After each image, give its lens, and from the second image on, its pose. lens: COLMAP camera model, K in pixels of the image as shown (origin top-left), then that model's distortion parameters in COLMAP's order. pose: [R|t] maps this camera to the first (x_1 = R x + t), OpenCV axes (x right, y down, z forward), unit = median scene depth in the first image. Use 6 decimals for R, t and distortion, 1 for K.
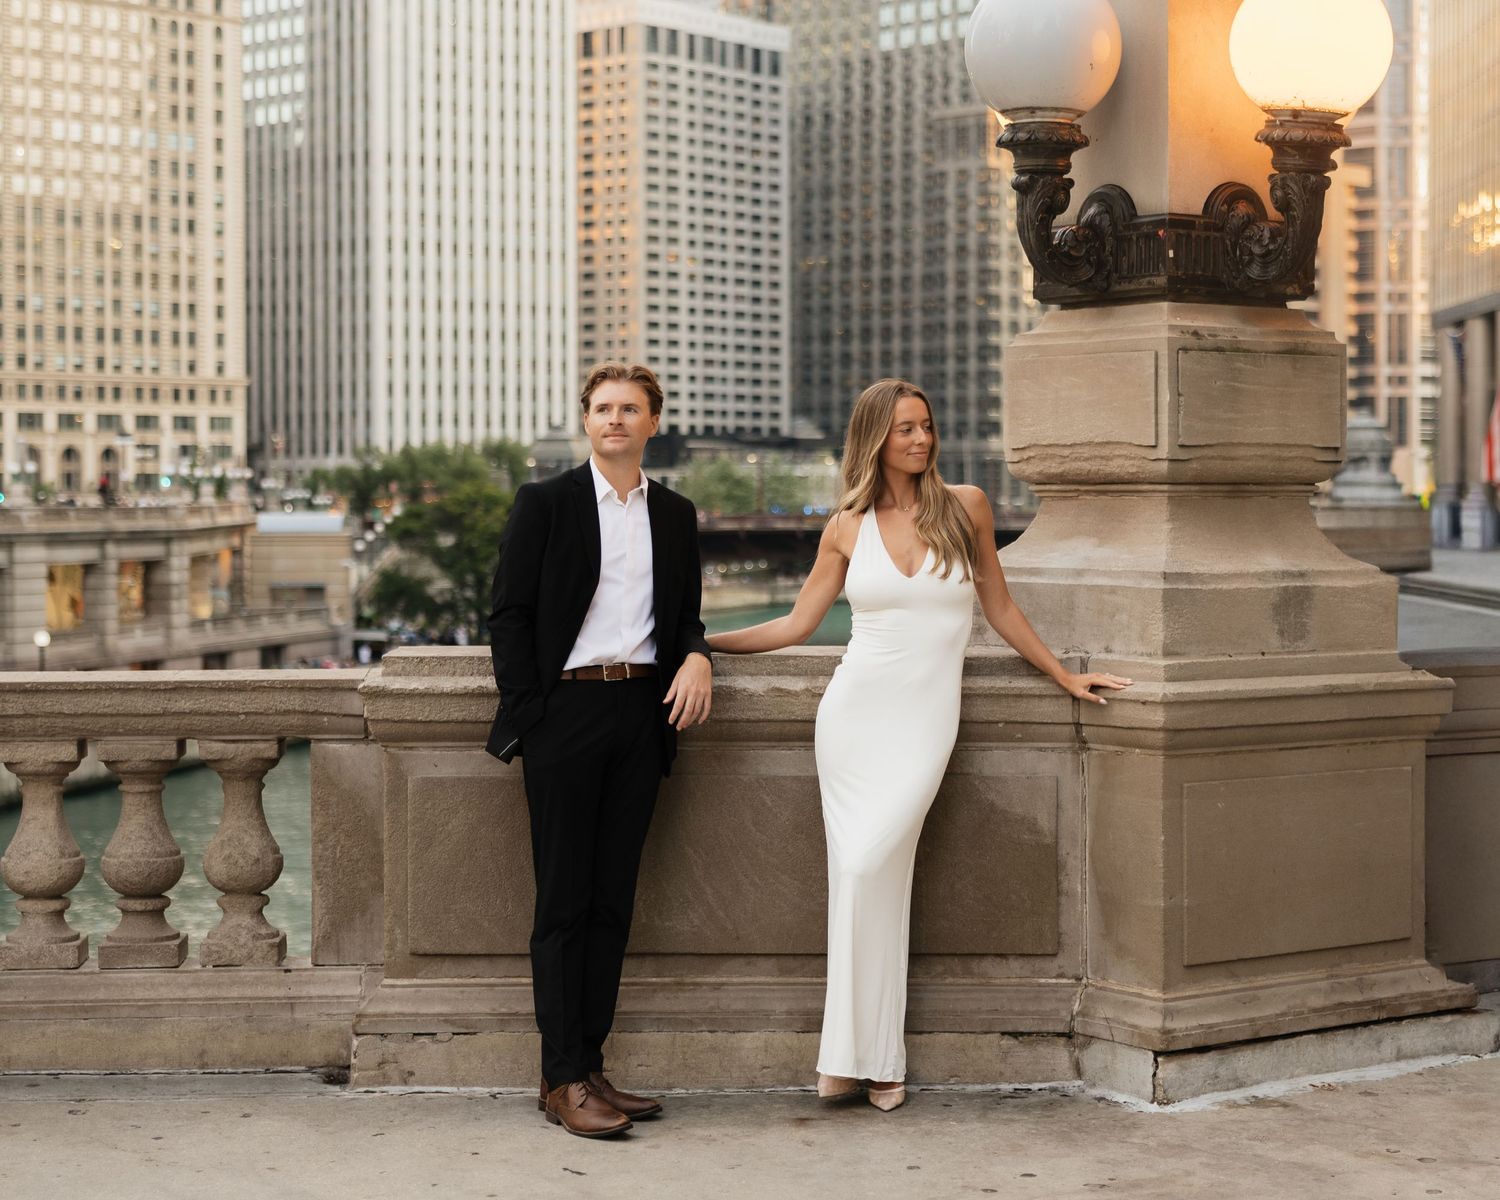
lens RADIAL K [[3005.5, 0, 764.9], [0, 3005.5, 549.5], [0, 0, 1]] dist [0.004636, 0.000000]
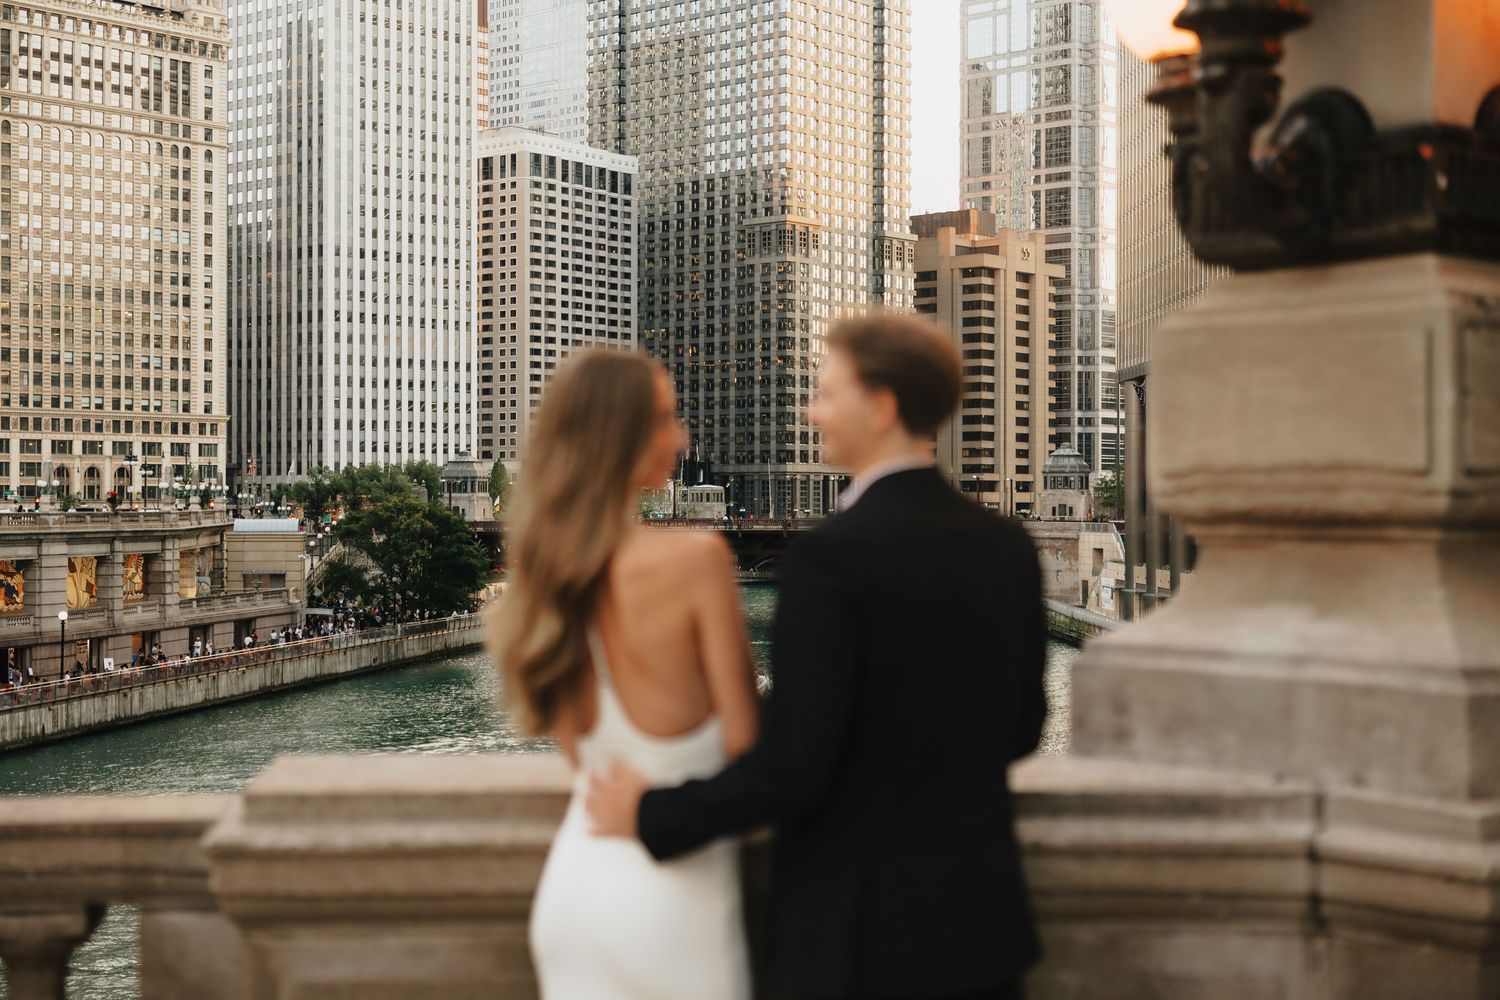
lens RADIAL K [[2183.7, 0, 714.5], [0, 2183.7, 500.4], [0, 0, 1]] dist [0.026887, 0.000000]
pose [[0.998927, 0.003124, 0.046199, -0.047363], [-0.002211, 0.999801, -0.019809, -0.017672], [-0.046252, 0.019686, 0.998736, 0.517607]]
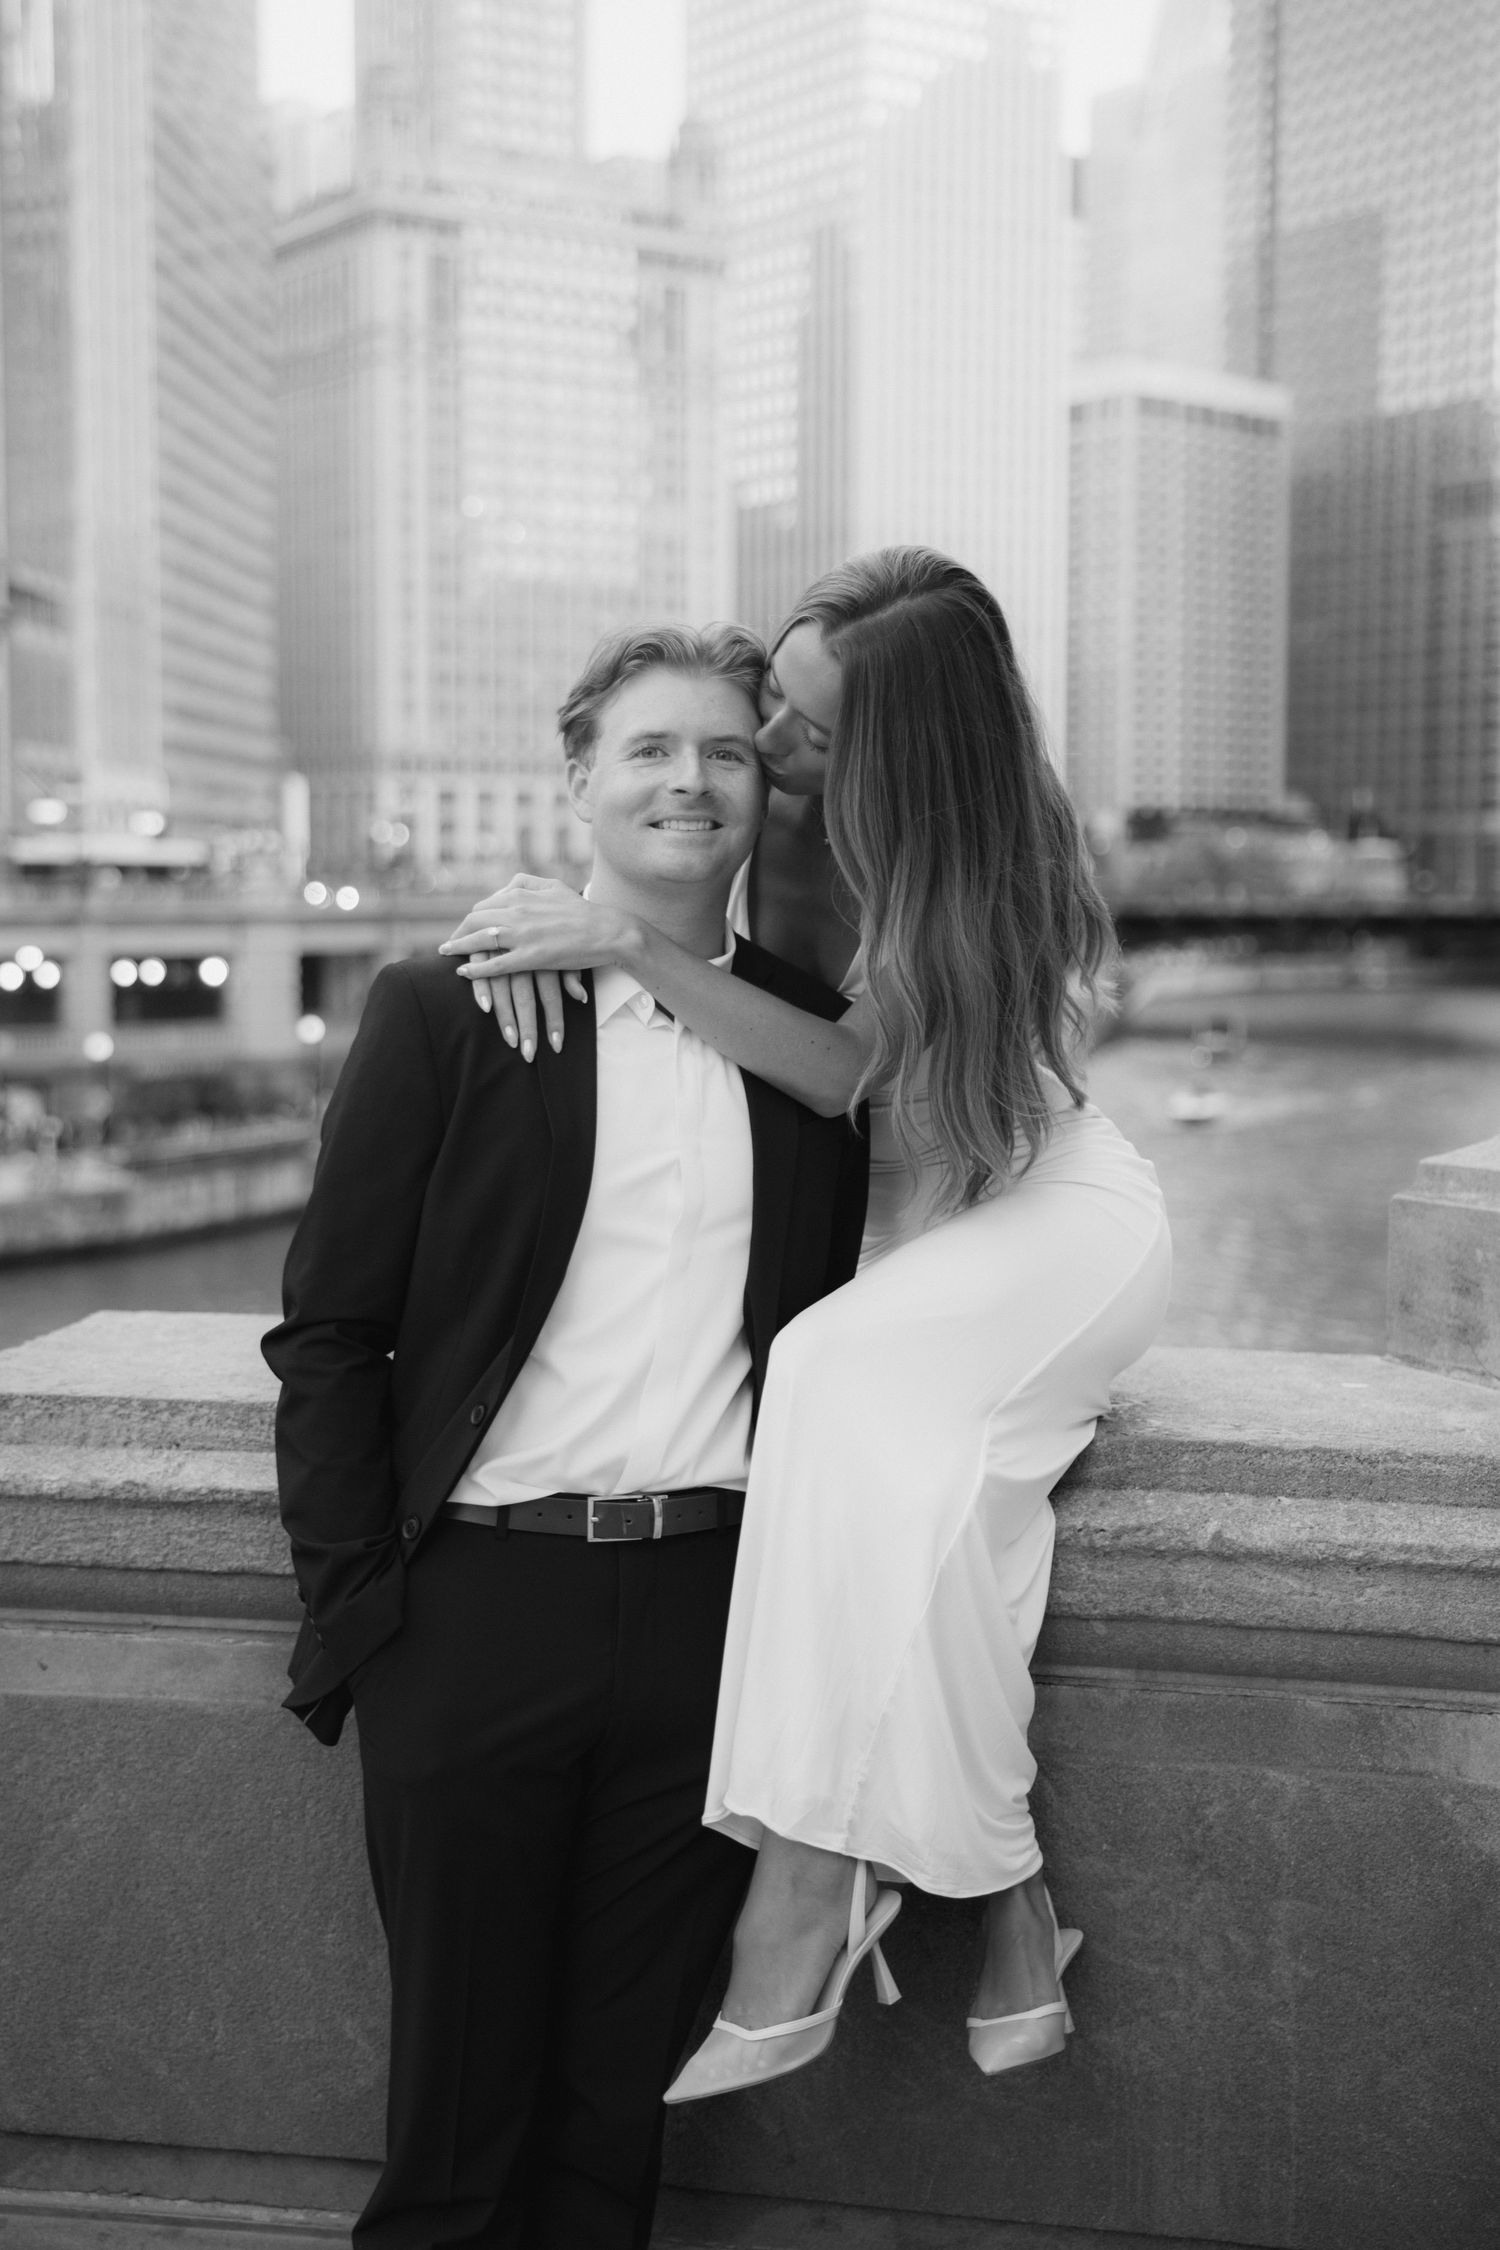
lens RADIAL K [[2898.9, 0, 700.7], [0, 2898.9, 1096.6], [0, 0, 1]] dist [0.021272, 0.000000]
pose [[0.982021, 0.019021, -0.187813, 0.045584], [-0.007747, 0.998133, 0.060581, -0.026661], [0.188615, -0.058036, 0.980335, 0.635372]]
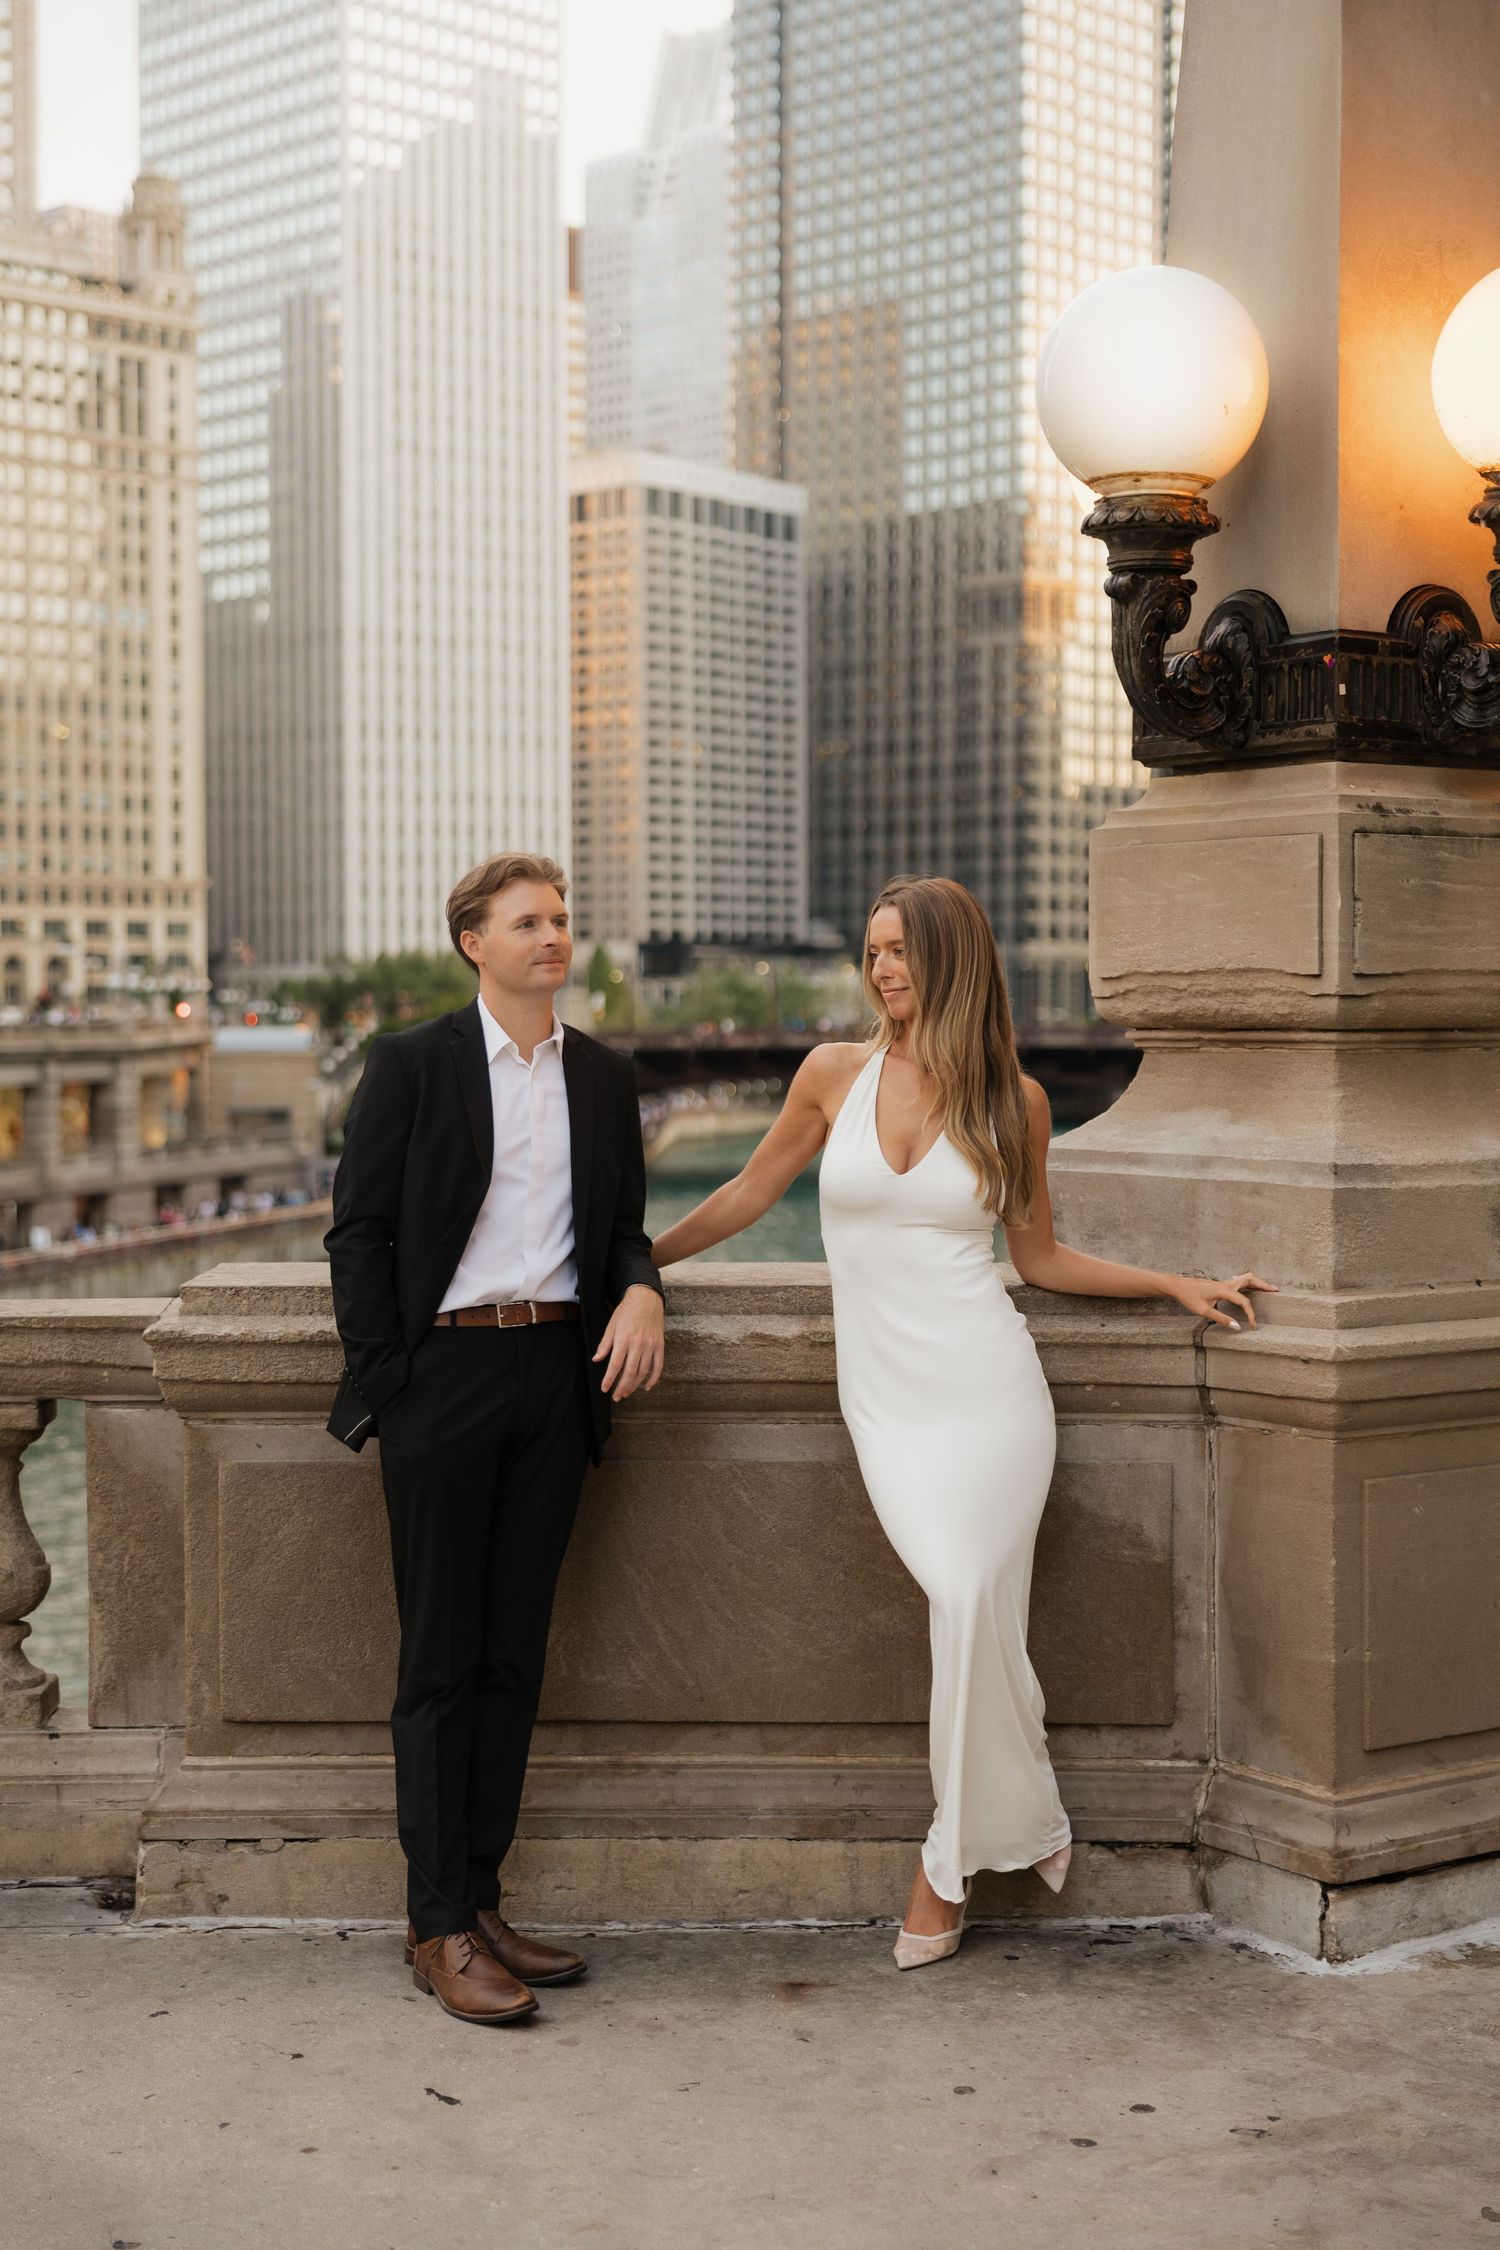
lens RADIAL K [[3275.6, 0, 708.5], [0, 3275.6, 1133.5], [0, 0, 1]] dist [0.026887, 0.000000]
pose [[0.999760, -0.001231, -0.021865, 0.008753], [0.001689, 0.999779, 0.020939, -0.014274], [0.021835, -0.020971, 0.999542, 0.255557]]
